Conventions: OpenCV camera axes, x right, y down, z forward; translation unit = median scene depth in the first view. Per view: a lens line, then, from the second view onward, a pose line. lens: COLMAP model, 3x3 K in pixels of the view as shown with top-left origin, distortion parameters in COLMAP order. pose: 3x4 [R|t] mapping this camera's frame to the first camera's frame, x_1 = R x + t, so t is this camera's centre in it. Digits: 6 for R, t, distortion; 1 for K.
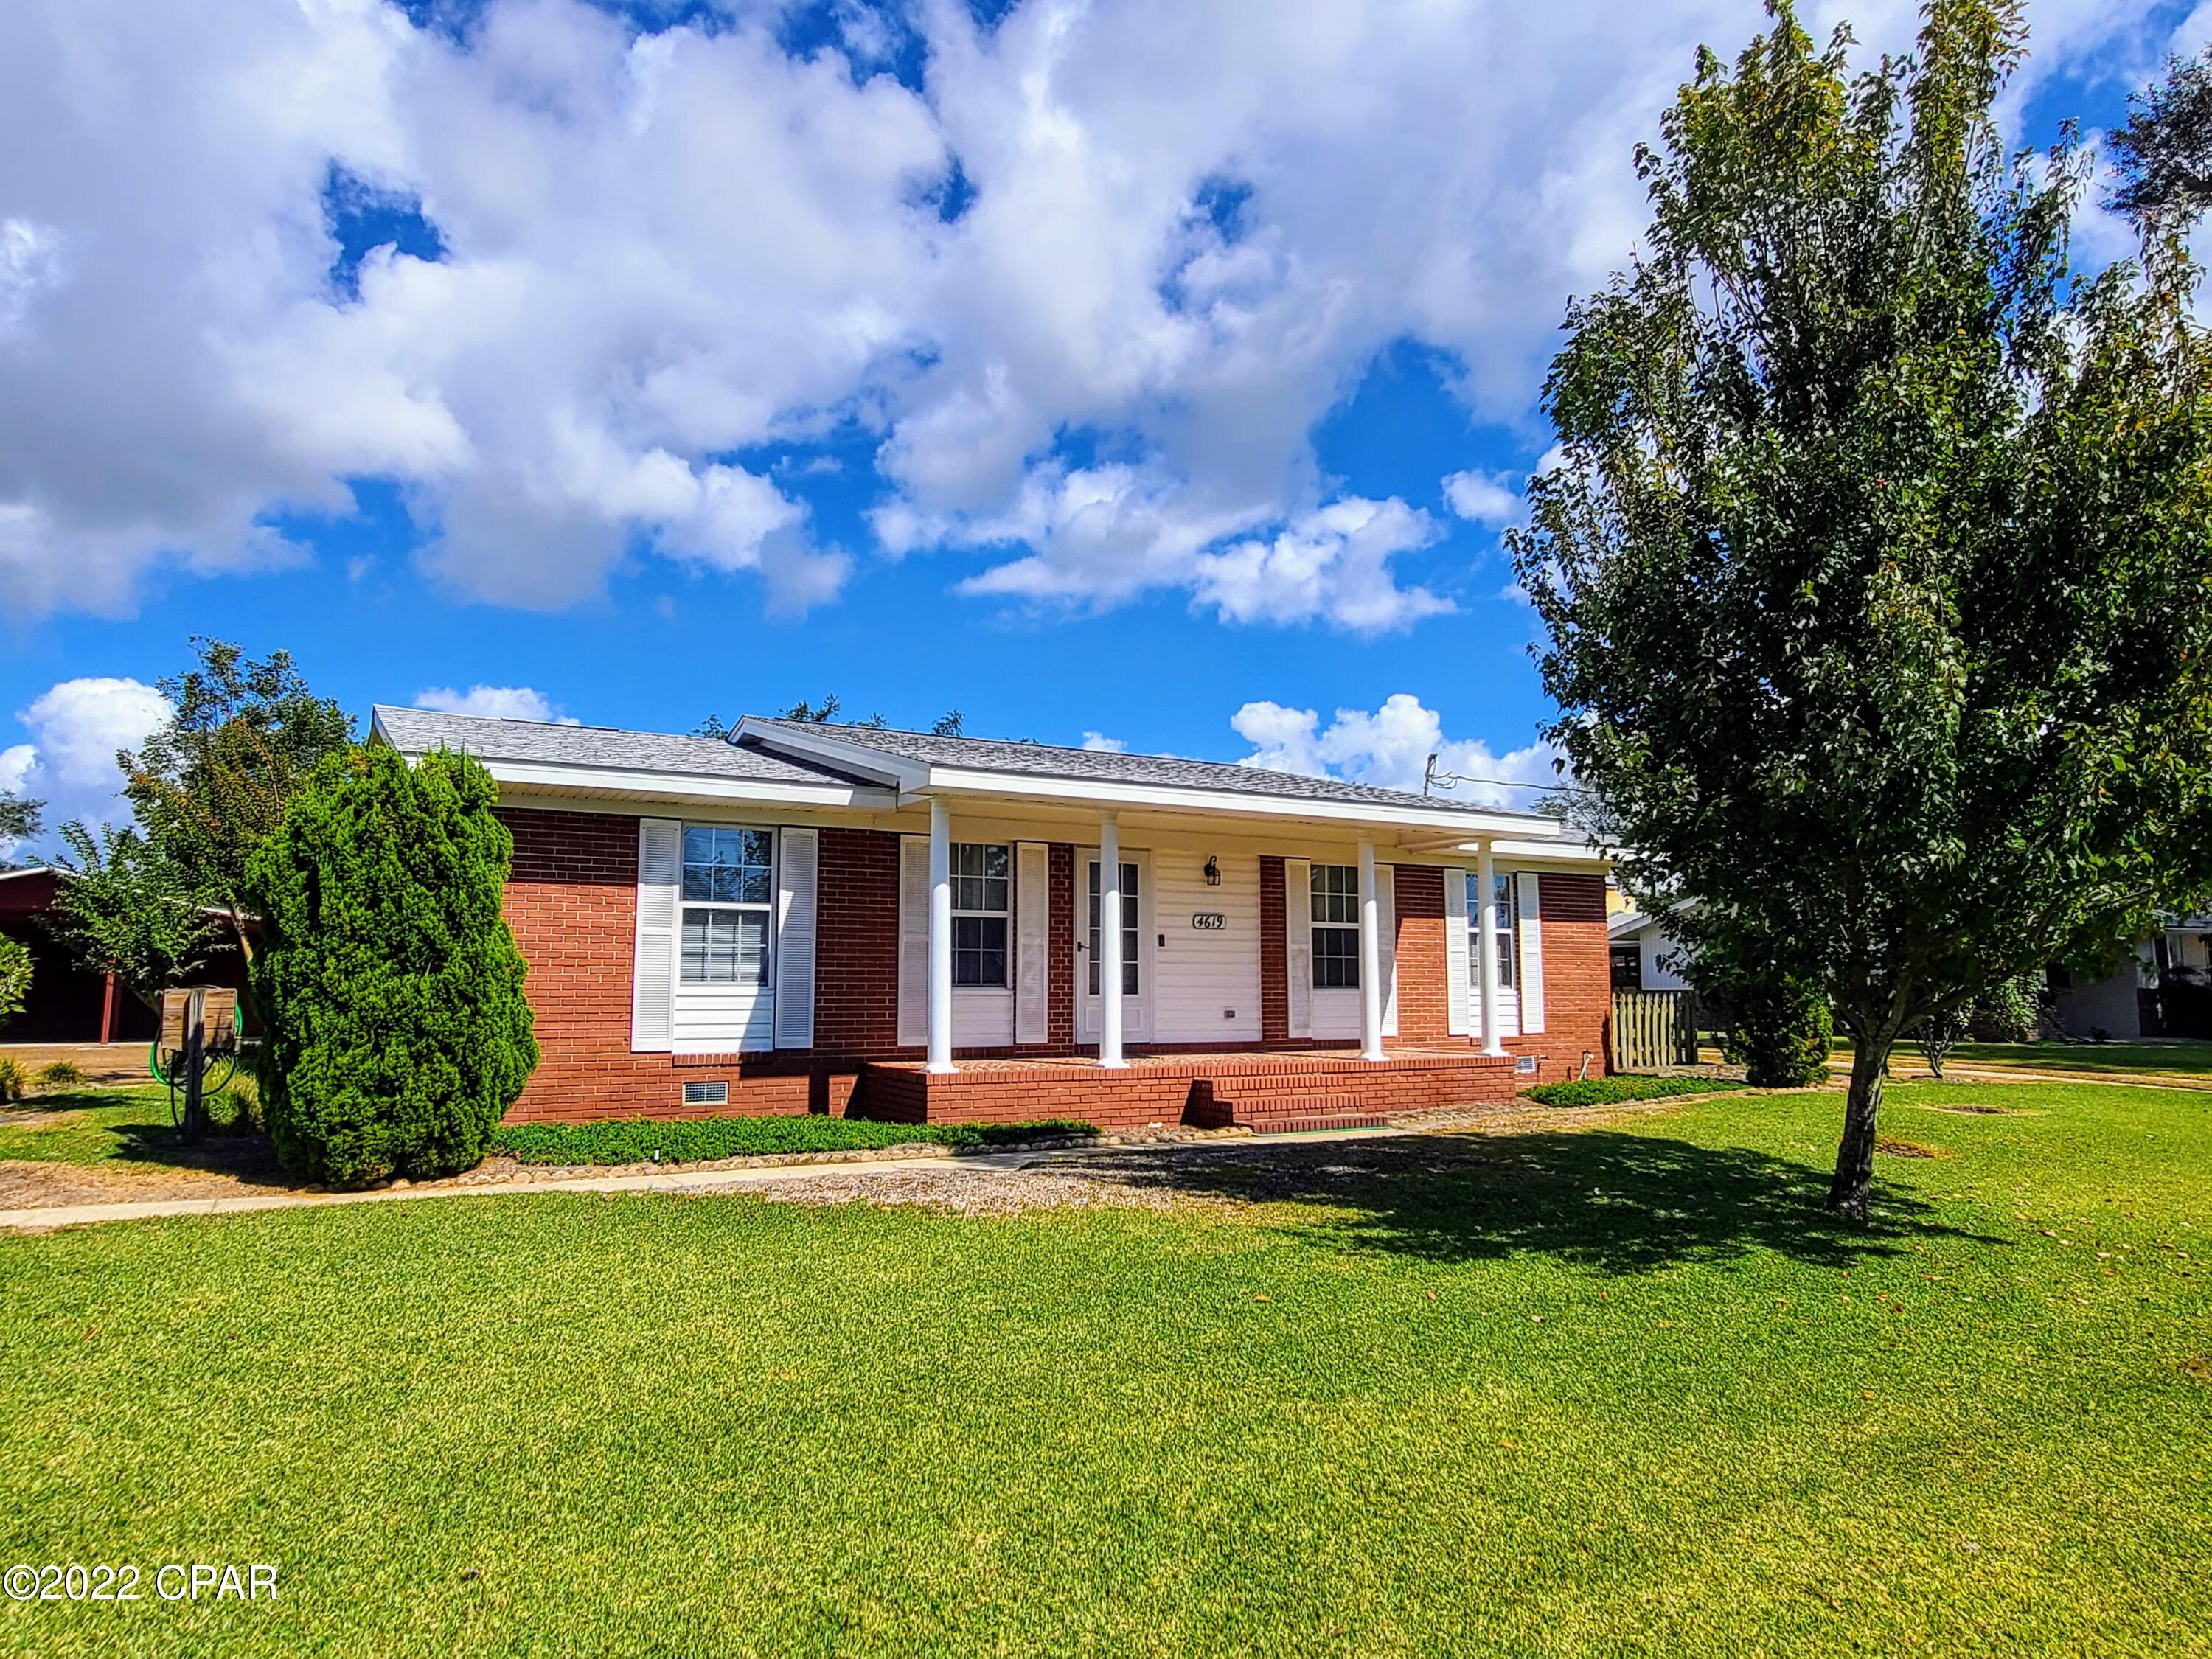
lens RADIAL K [[1357.9, 0, 1106.0], [0, 1357.9, 829.5], [0, 0, 1]] dist [0.005673, 0.002585]
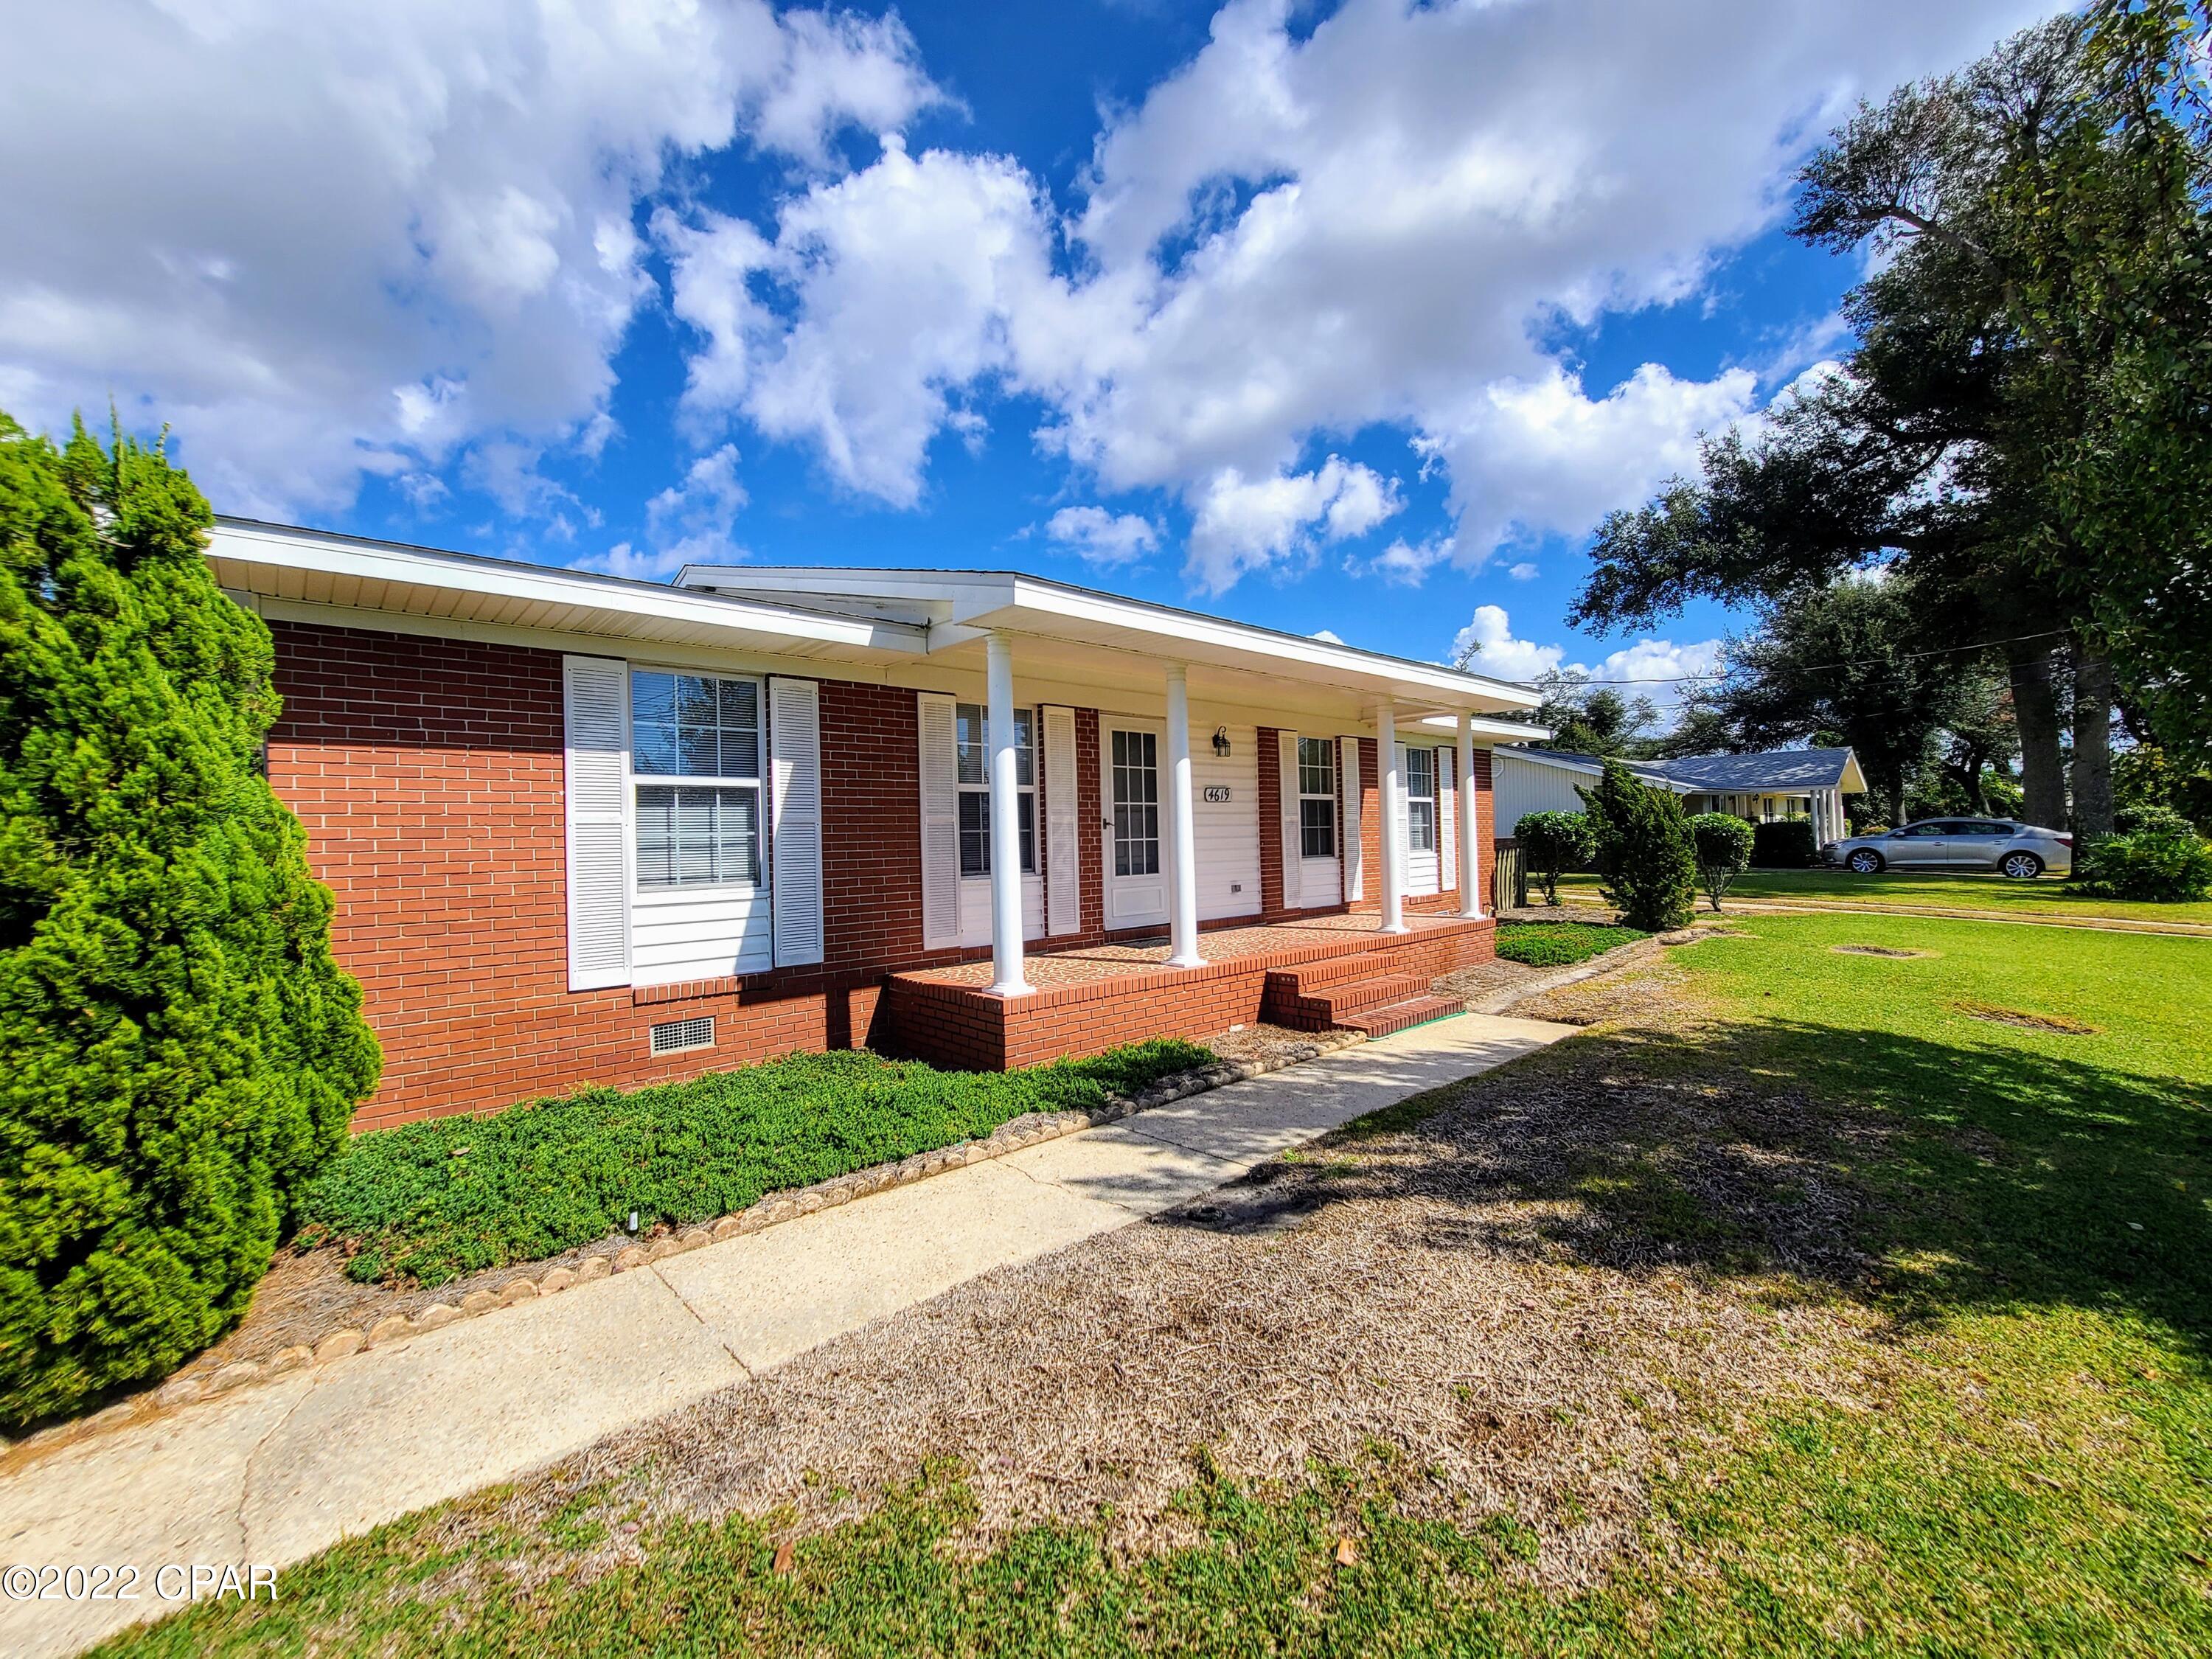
lens RADIAL K [[900.8, 0, 1106.0], [0, 900.8, 829.5], [0, 0, 1]] dist [0.001507, 0.000548]
pose [[0.977705, -0.021332, 0.208897, -0.167295], [-0.000782, 0.994450, 0.105208, 0.030755], [-0.209982, -0.103026, 0.972262, 0.478792]]
